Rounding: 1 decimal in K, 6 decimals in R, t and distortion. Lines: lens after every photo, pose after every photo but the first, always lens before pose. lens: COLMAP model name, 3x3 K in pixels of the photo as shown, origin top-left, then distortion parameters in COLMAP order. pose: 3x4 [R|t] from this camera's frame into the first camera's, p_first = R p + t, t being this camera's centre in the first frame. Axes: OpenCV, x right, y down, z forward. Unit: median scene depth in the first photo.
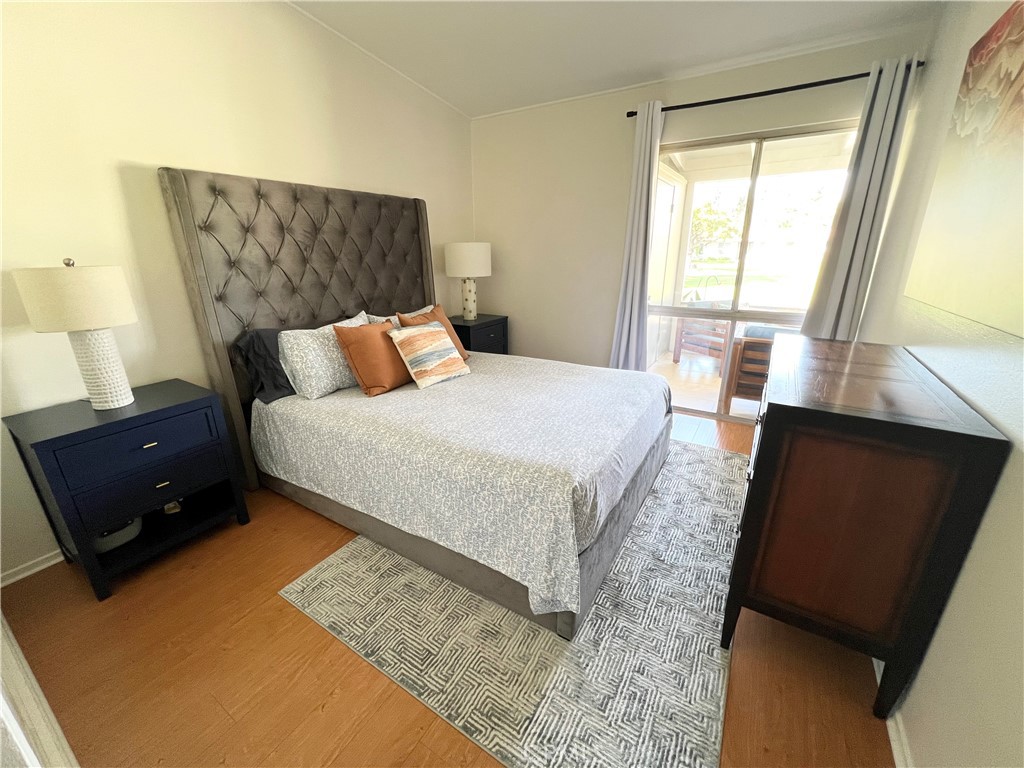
lens RADIAL K [[410.8, 0, 509.4], [0, 410.8, 382.3], [0, 0, 1]] dist [-0.002998, 0.000803]
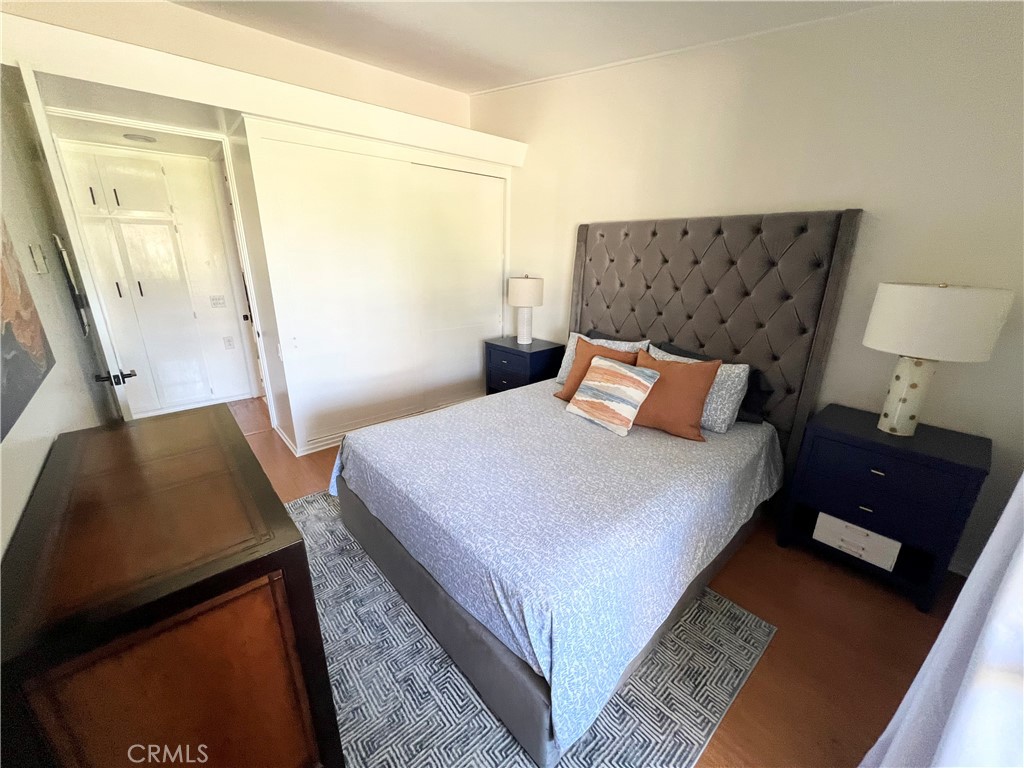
lens RADIAL K [[407.6, 0, 507.5], [0, 407.6, 385.7], [0, 0, 1]] dist [-0.000706, -0.000059]
pose [[-0.291060, 0.300854, -0.908169, 0.750203], [-0.304805, 0.870640, 0.386109, -0.391126], [0.906851, 0.389195, -0.161707, 0.975990]]
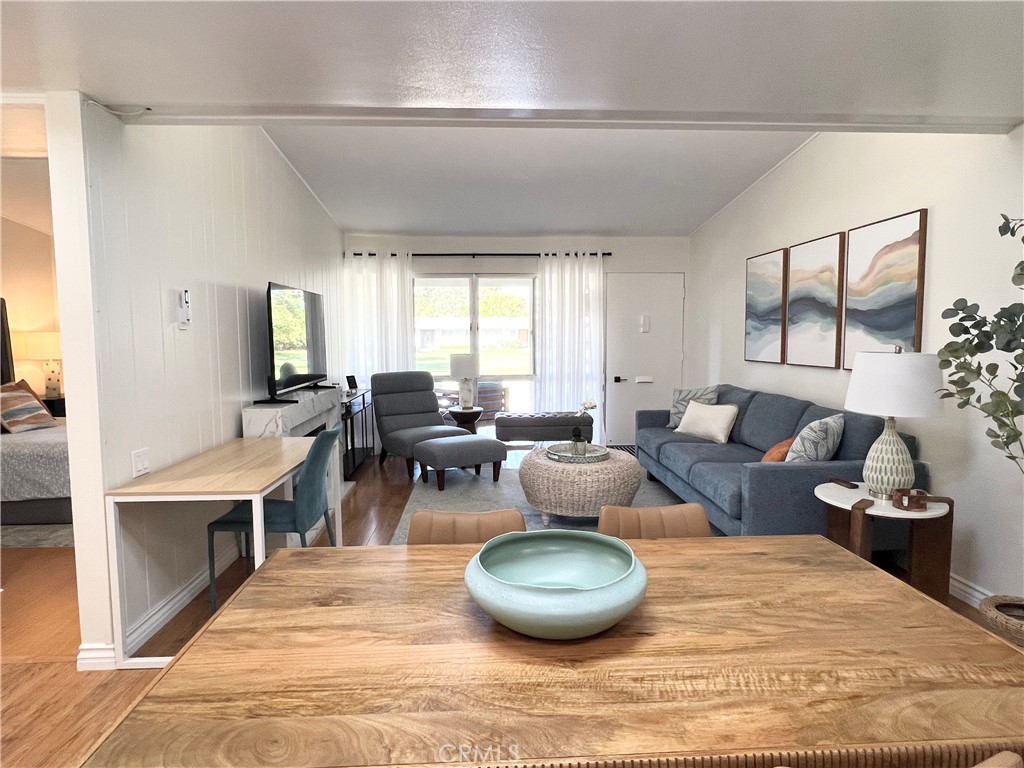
lens RADIAL K [[560.9, 0, 506.9], [0, 560.9, 381.8], [0, 0, 1]] dist [-0.002078, -0.000304]
pose [[0.819737, -0.043215, 0.571108, 0.075397], [0.175336, 0.968209, -0.178404, 0.461678], [-0.545242, 0.246380, 0.801254, -1.423218]]
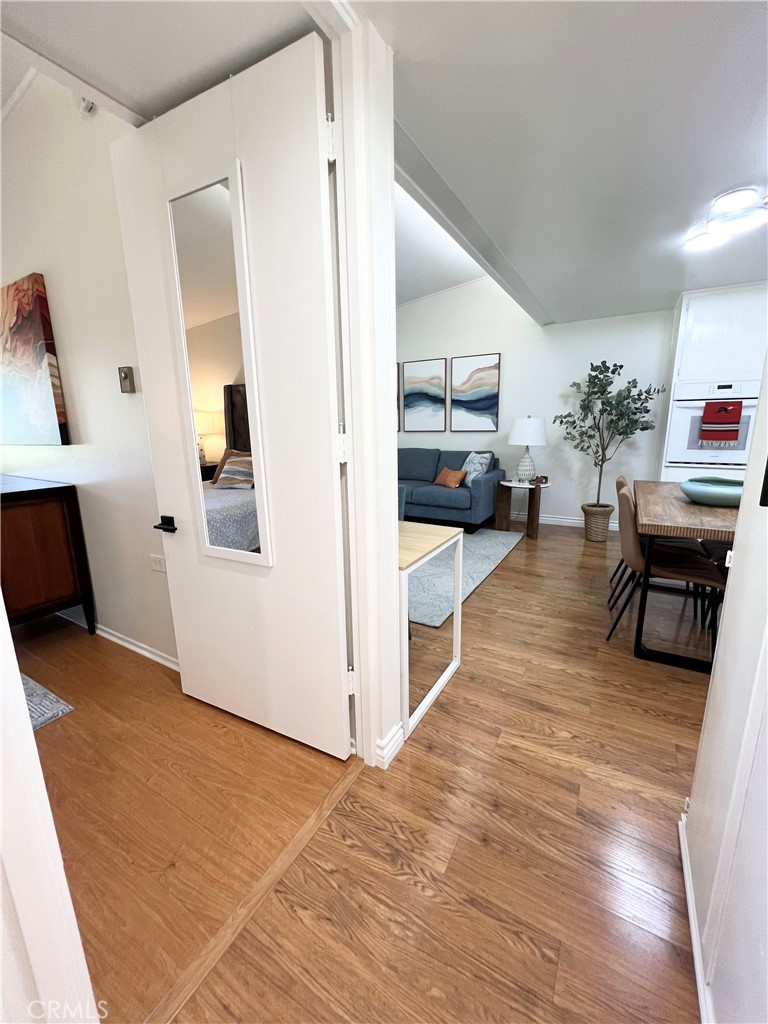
lens RADIAL K [[410.8, 0, 386.3], [0, 410.8, 509.1], [0, 0, 1]] dist [-0.002998, 0.000803]
pose [[-0.034450, -0.200614, 0.979065, -0.519997], [0.323469, 0.924676, 0.200851, 0.152736], [-0.945611, 0.323616, 0.033037, -0.329492]]
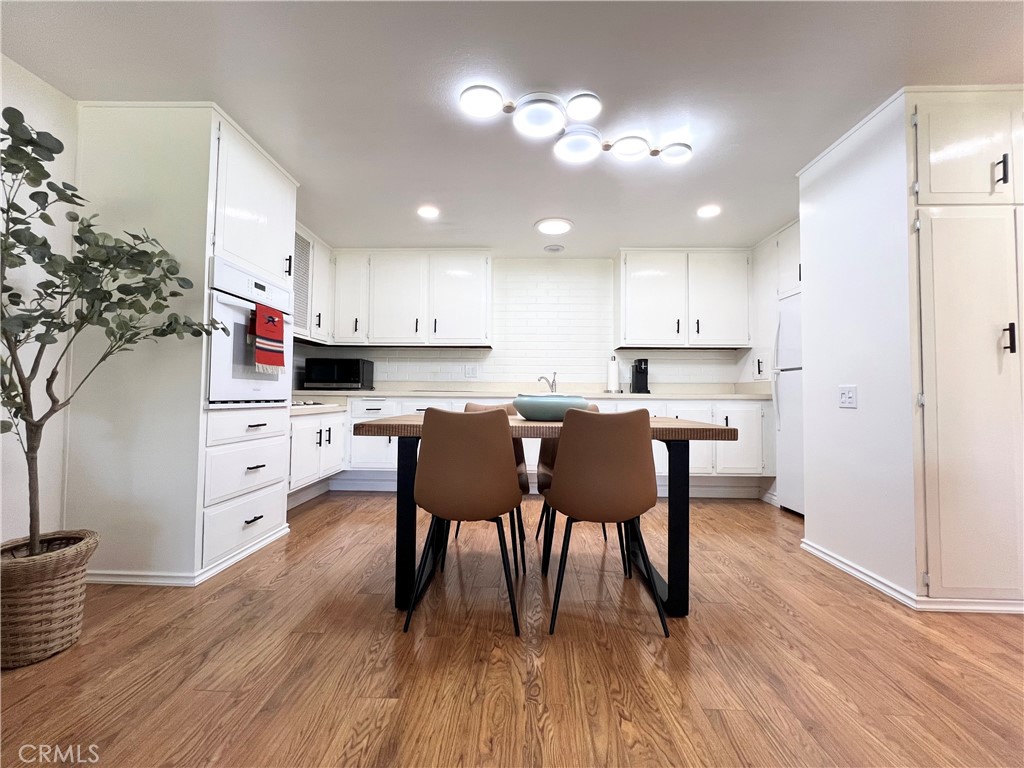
lens RADIAL K [[410.8, 0, 509.4], [0, 410.8, 382.3], [0, 0, 1]] dist [-0.002998, 0.000803]
pose [[-0.866019, -0.016407, -0.499741, 0.854887], [-0.157012, 0.957830, 0.240645, 0.313884], [0.474719, 0.286868, -0.832075, -0.393572]]
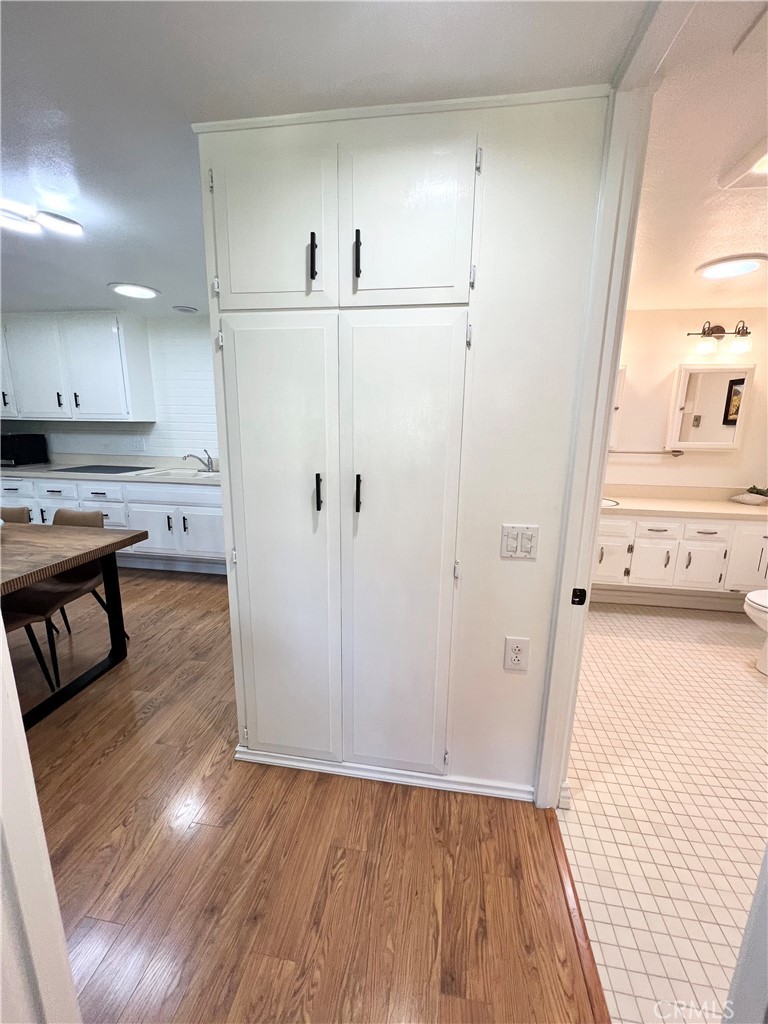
lens RADIAL K [[410.8, 0, 386.3], [0, 410.8, 509.1], [0, 0, 1]] dist [-0.002998, 0.000803]
pose [[-0.918376, 0.074820, -0.388572, -0.101084], [-0.131145, 0.868917, 0.477267, 0.012529], [0.373346, 0.489269, -0.788180, -0.096606]]
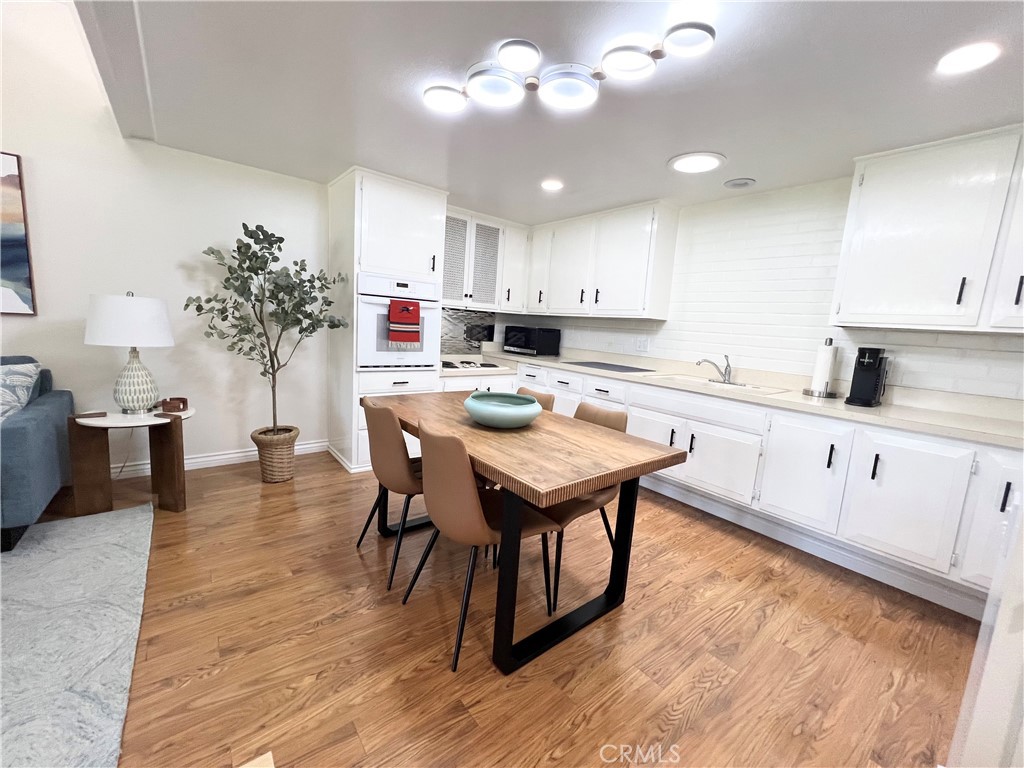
lens RADIAL K [[410.8, 0, 509.4], [0, 410.8, 382.3], [0, 0, 1]] dist [-0.002998, 0.000803]
pose [[-0.940542, -0.099365, 0.324819, 0.106559], [0.049637, 0.905786, 0.420818, 0.165779], [-0.336031, 0.411920, -0.846998, -0.380107]]
